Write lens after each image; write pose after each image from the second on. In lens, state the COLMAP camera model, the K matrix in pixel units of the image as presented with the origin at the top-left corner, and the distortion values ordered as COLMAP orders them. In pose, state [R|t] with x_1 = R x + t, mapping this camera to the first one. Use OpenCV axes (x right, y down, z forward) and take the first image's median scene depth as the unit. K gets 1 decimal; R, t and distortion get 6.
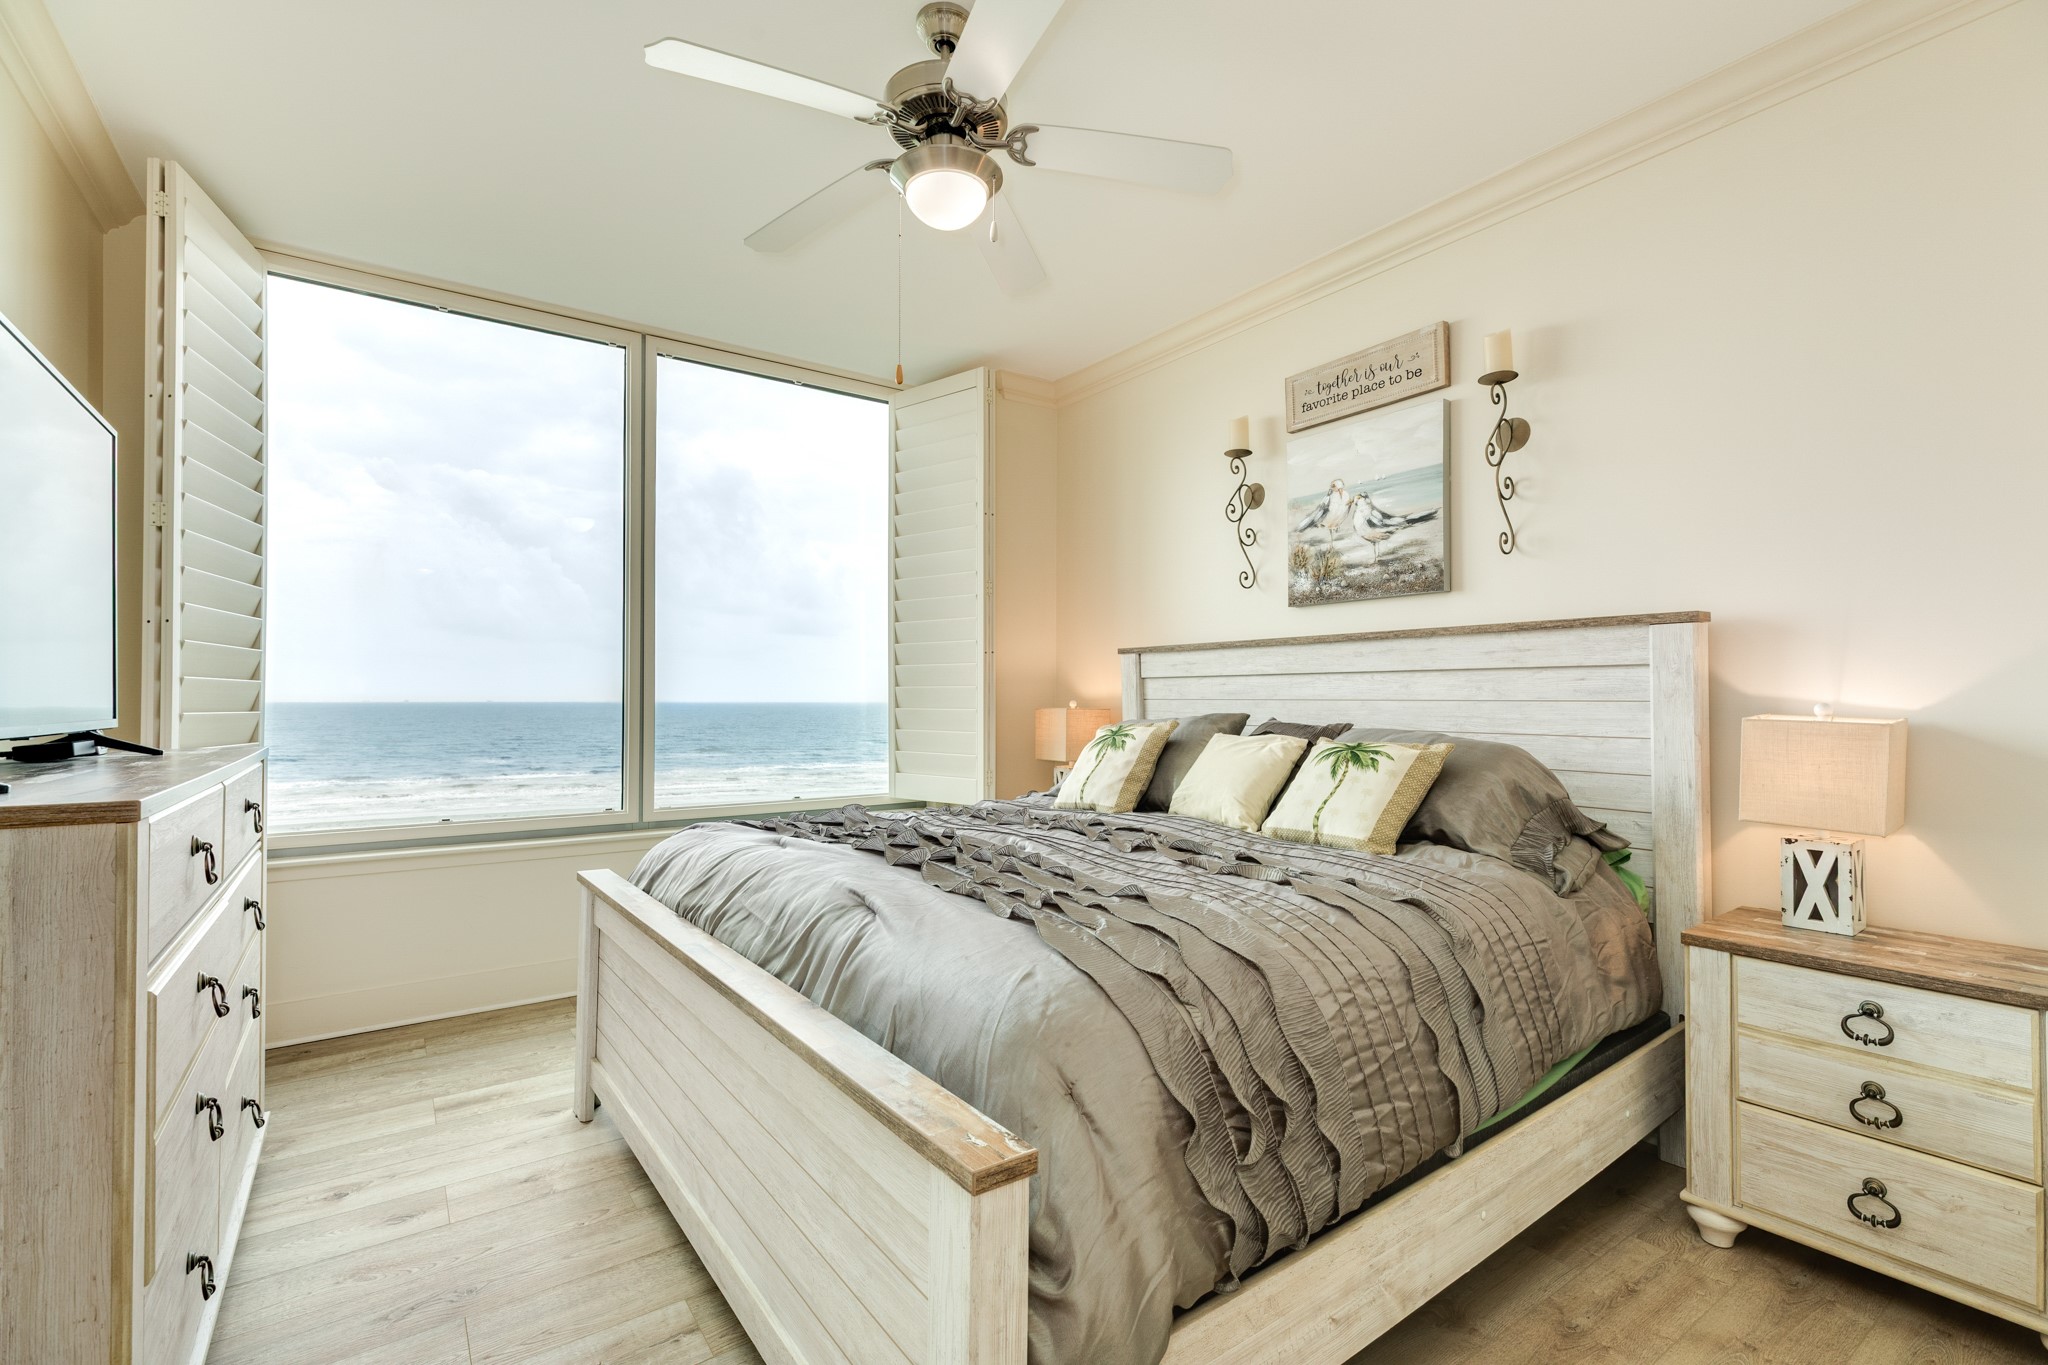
lens RADIAL K [[888.3, 0, 1021.6], [0, 888.3, 693.5], [0, 0, 1]] dist [0.026789, 0.000277]
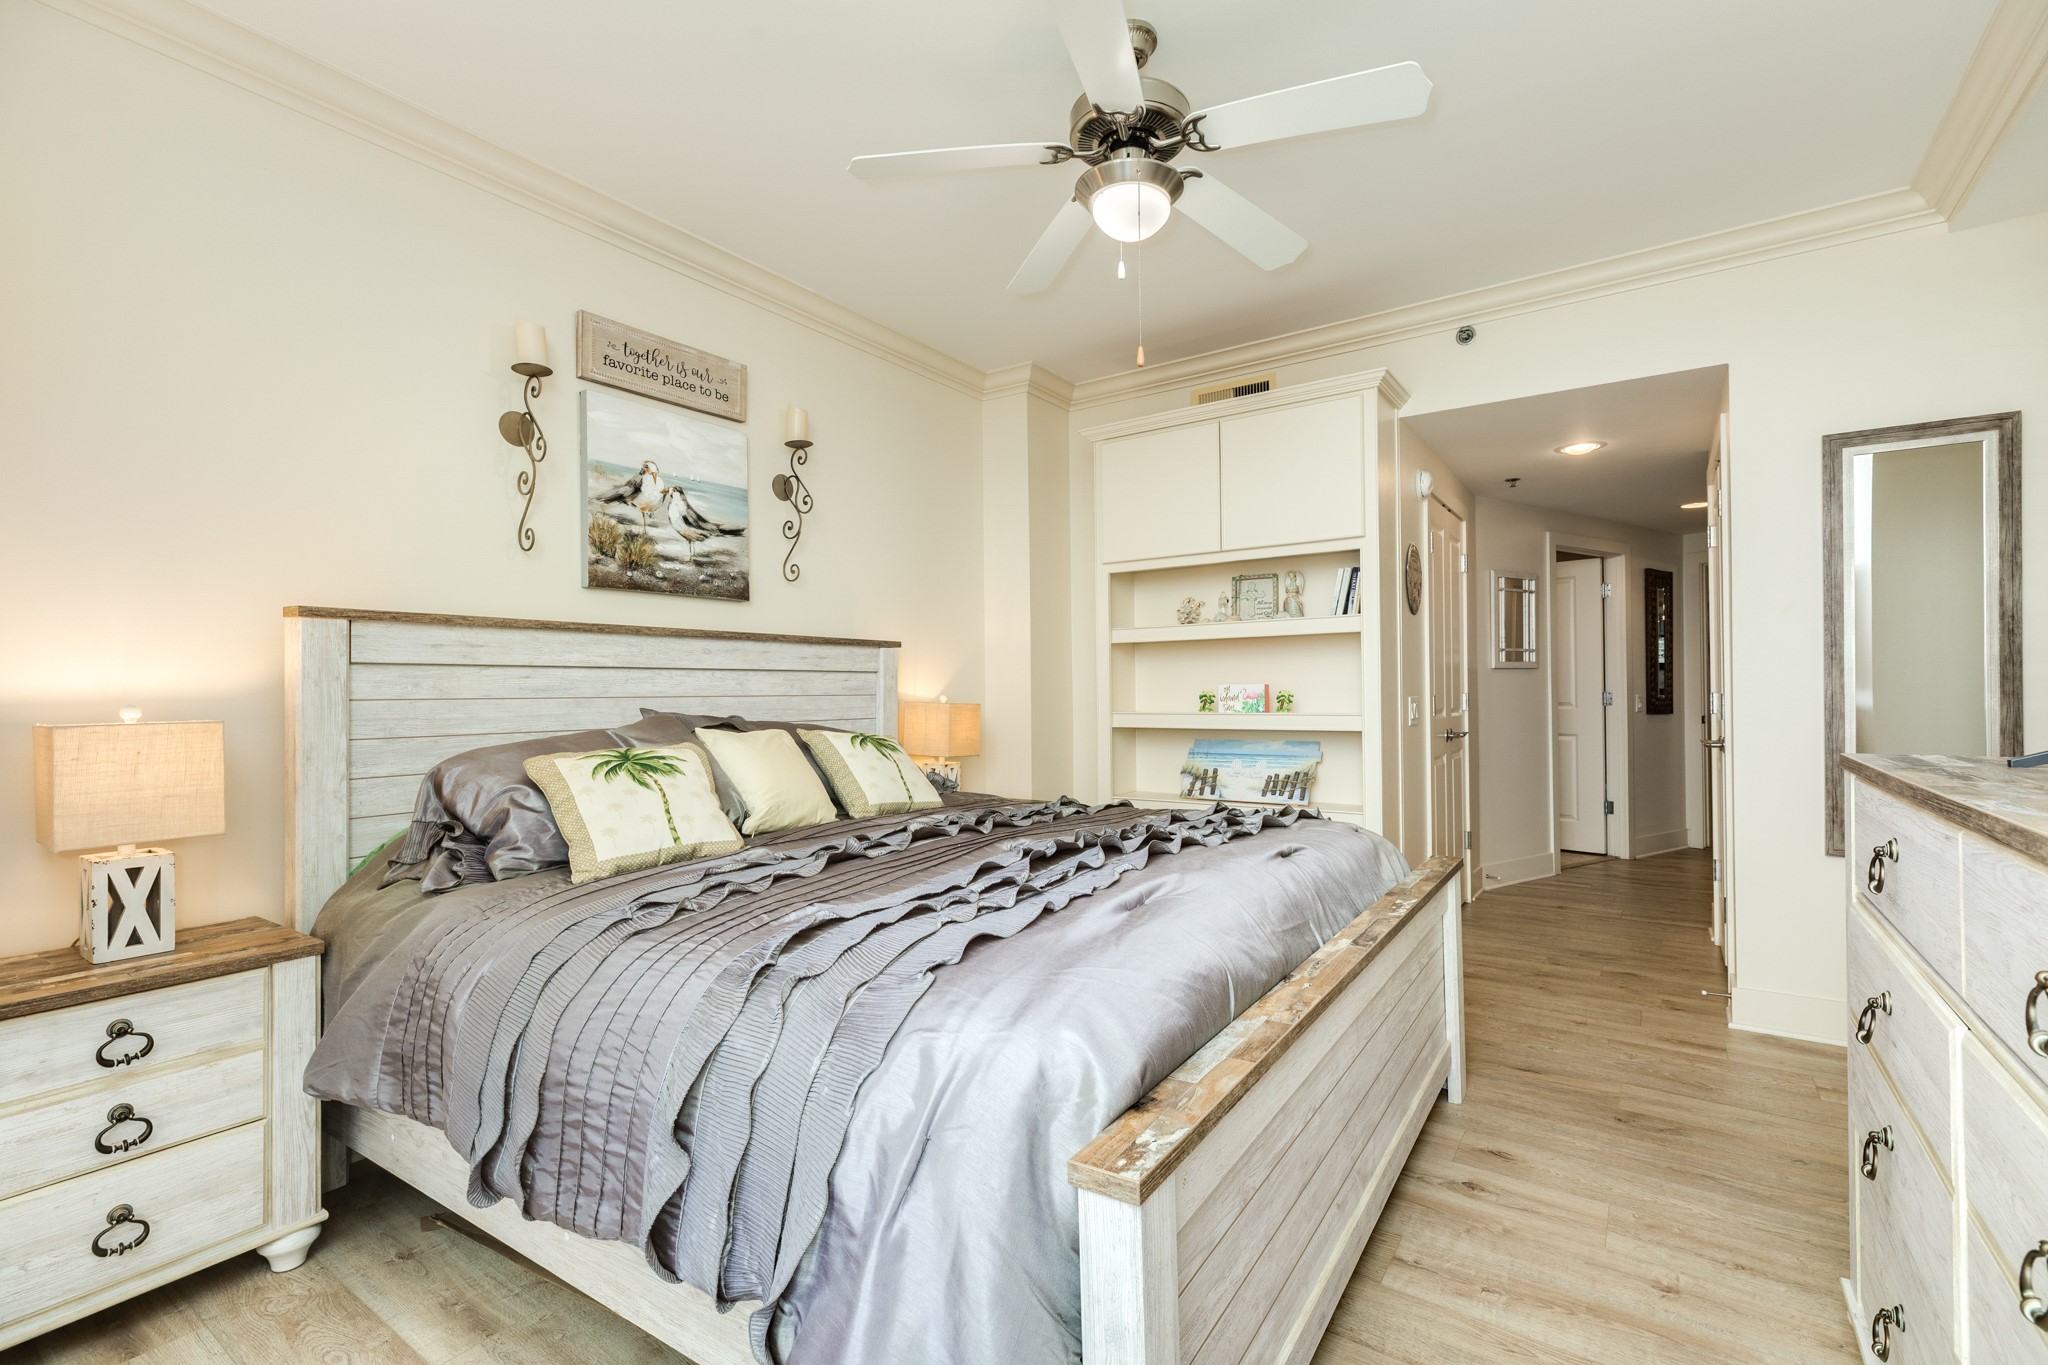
lens RADIAL K [[914.6, 0, 1021.0], [0, 914.6, 688.8], [0, 0, 1]] dist [0.004327, 0.000136]
pose [[-0.328731, 0.010411, 0.944366, -0.671865], [0.009235, 0.999927, -0.007809, 0.008671], [-0.944378, 0.006154, -0.328803, 0.948452]]
